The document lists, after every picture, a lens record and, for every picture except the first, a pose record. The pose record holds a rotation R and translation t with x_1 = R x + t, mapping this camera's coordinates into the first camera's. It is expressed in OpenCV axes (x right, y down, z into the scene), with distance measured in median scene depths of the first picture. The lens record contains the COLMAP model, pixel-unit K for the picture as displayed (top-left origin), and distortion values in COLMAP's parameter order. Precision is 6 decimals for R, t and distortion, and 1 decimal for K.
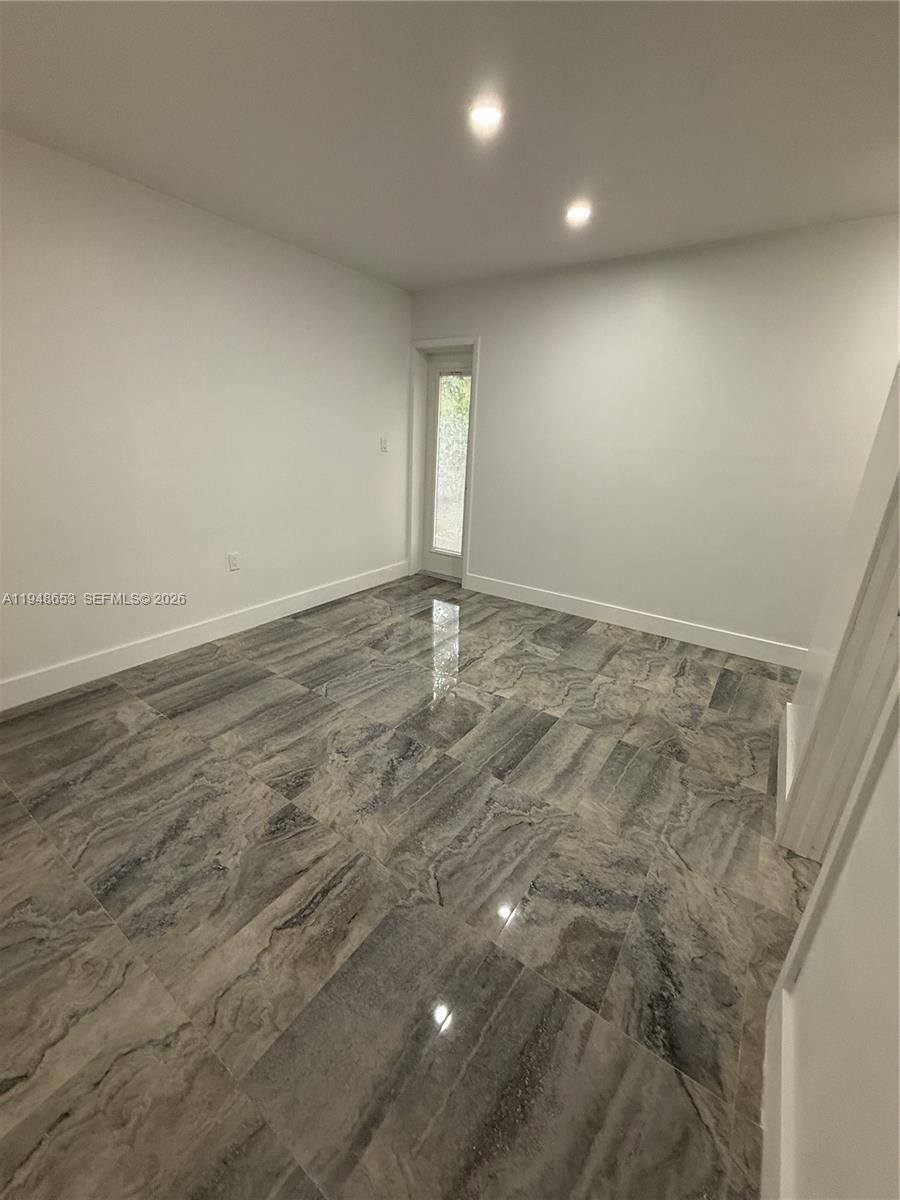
lens RADIAL K [[479.4, 0, 450.5], [0, 479.4, 597.5], [0, 0, 1]] dist [0.000462, 0.000431]
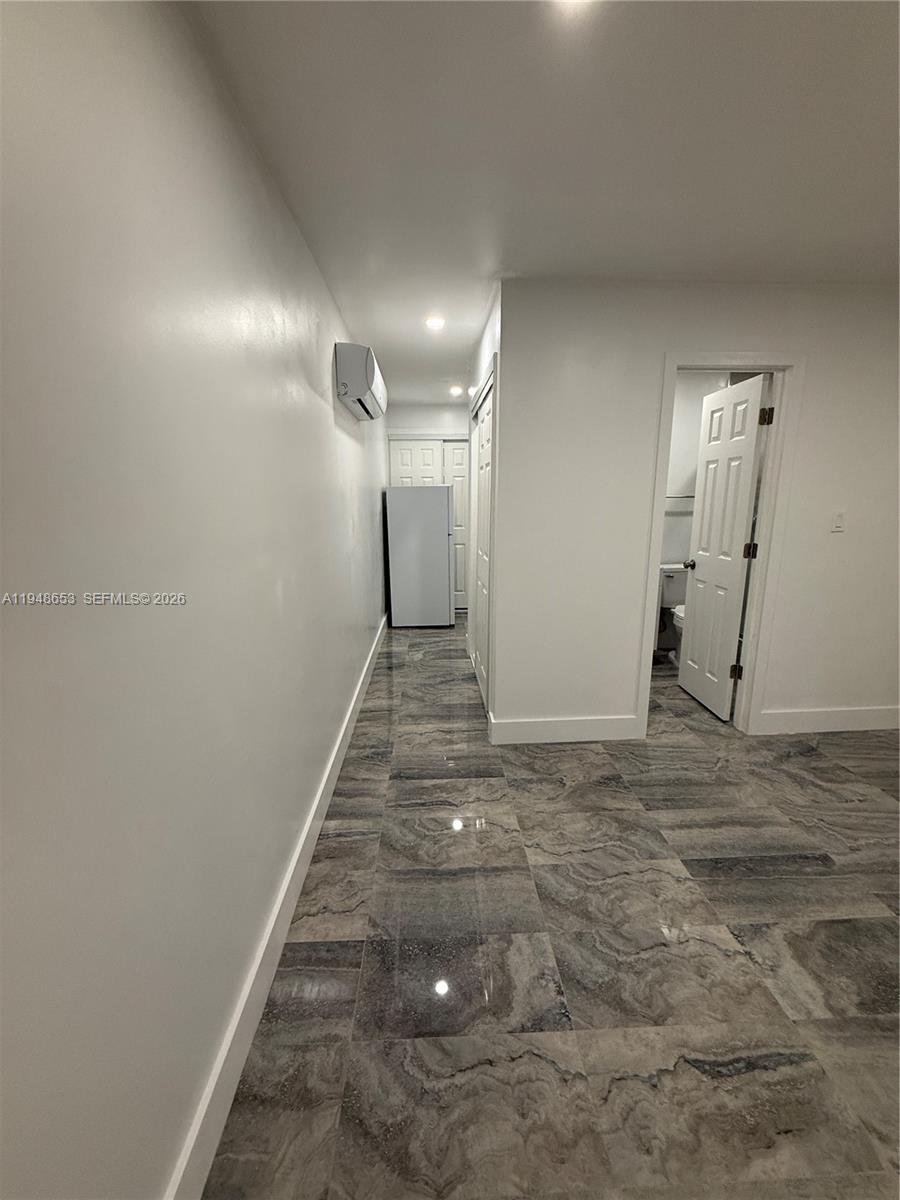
lens RADIAL K [[479.4, 0, 450.5], [0, 479.4, 597.5], [0, 0, 1]] dist [0.000462, 0.000431]
pose [[-0.606378, -0.193650, 0.771236, -0.060667], [0.247487, 0.875760, 0.414480, -0.514051], [-0.755682, 0.442203, -0.483116, 1.418282]]
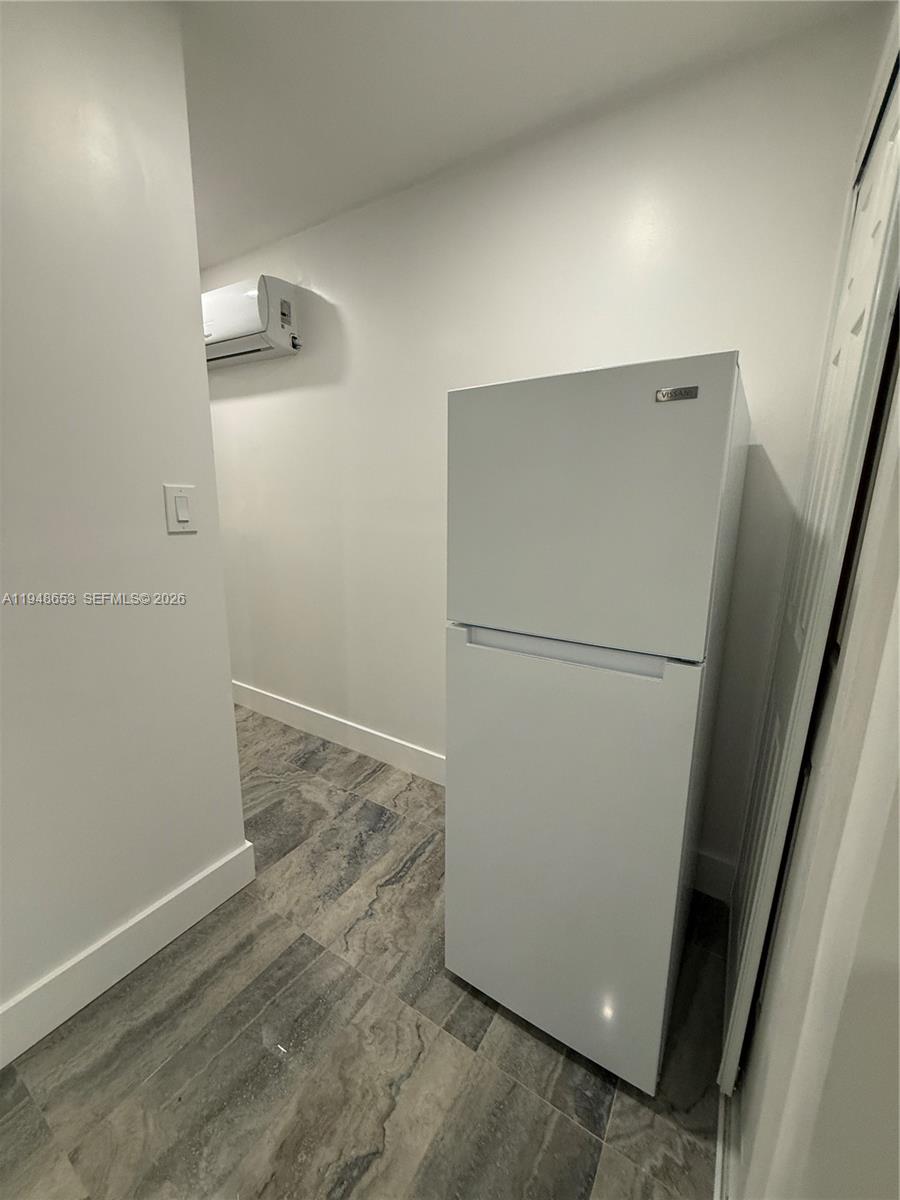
lens RADIAL K [[479.4, 0, 450.5], [0, 479.4, 597.5], [0, 0, 1]] dist [0.000462, 0.000431]
pose [[0.999044, -0.020451, 0.038633, 1.485667], [0.025074, 0.992057, -0.123262, 0.111002], [-0.035805, 0.124113, 0.991622, -0.101702]]
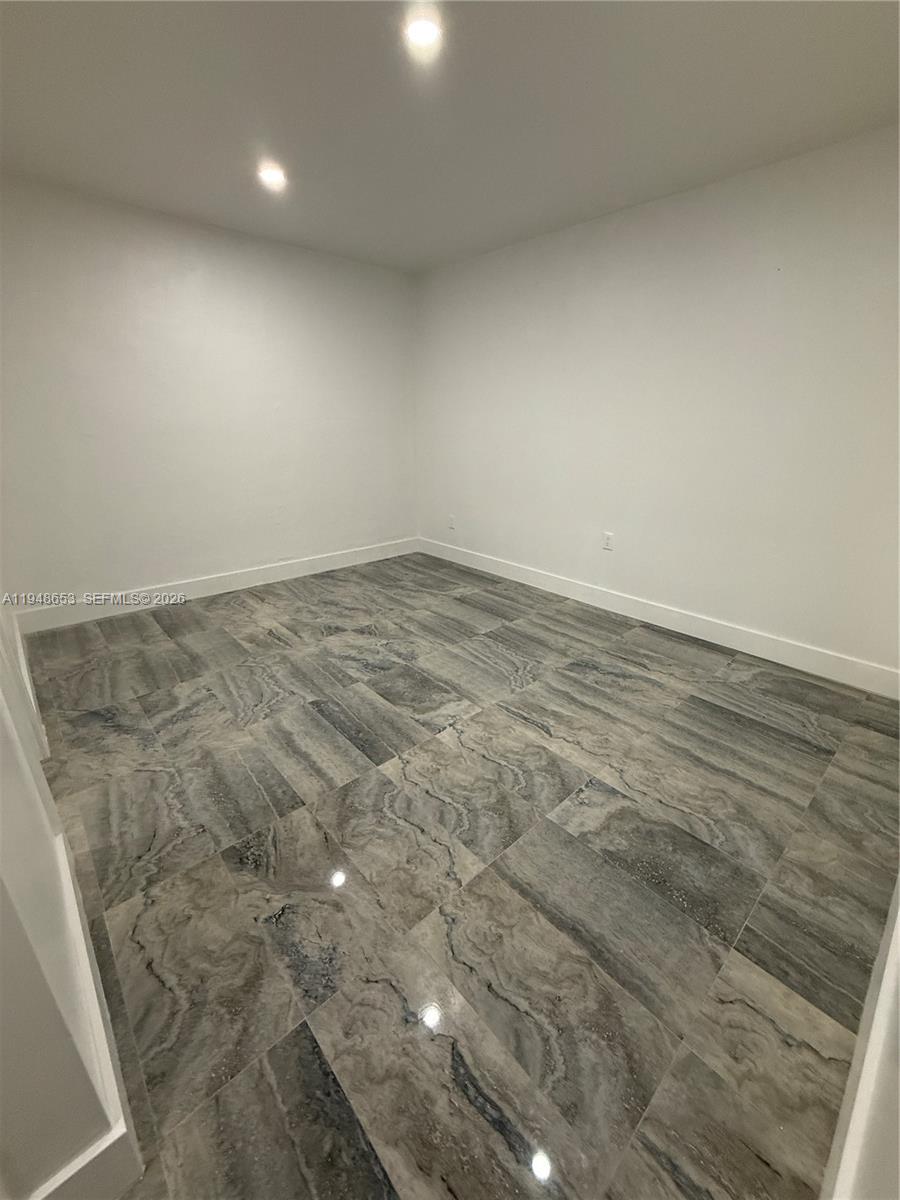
lens RADIAL K [[479.4, 0, 450.5], [0, 479.4, 597.5], [0, 0, 1]] dist [0.000462, 0.000431]
pose [[-0.222820, 0.303571, -0.926389, 0.807392], [-0.335704, 0.868263, 0.365269, -0.297466], [0.915234, 0.392382, -0.091557, 1.036182]]
